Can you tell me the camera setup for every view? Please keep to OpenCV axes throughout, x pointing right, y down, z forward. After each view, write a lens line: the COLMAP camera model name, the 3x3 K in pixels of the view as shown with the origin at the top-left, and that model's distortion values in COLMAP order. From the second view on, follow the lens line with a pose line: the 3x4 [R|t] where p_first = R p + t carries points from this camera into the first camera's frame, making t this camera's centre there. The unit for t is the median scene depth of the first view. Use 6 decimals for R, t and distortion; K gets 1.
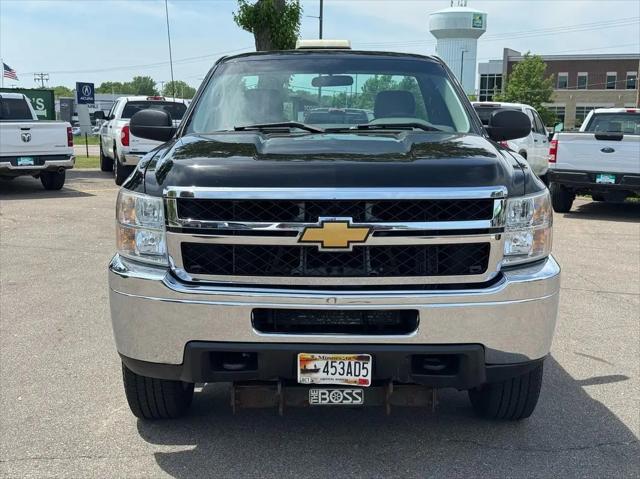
lens RADIAL K [[905.9, 0, 320.1], [0, 905.9, 239.8], [0, 0, 1]] dist [0.073531, 0.000000]
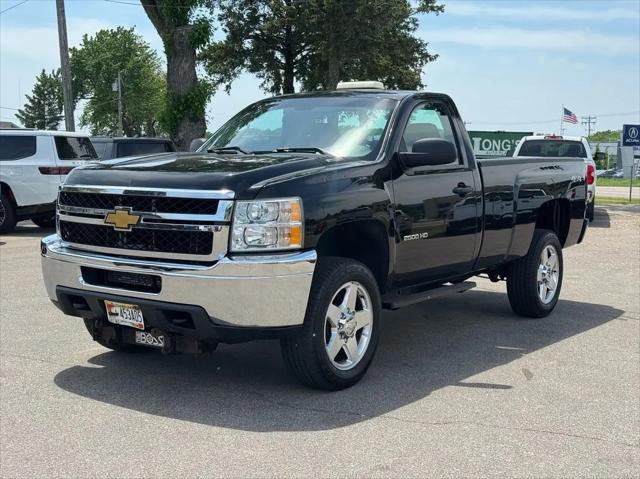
lens RADIAL K [[905.9, 0, 319.7], [0, 905.9, 244.1], [0, 0, 1]] dist [0.073531, 0.000000]
pose [[0.816314, 0.061656, -0.574308, 1.080097], [-0.085755, 0.996204, -0.014941, 0.028120], [0.571207, 0.061446, 0.818503, 0.002185]]
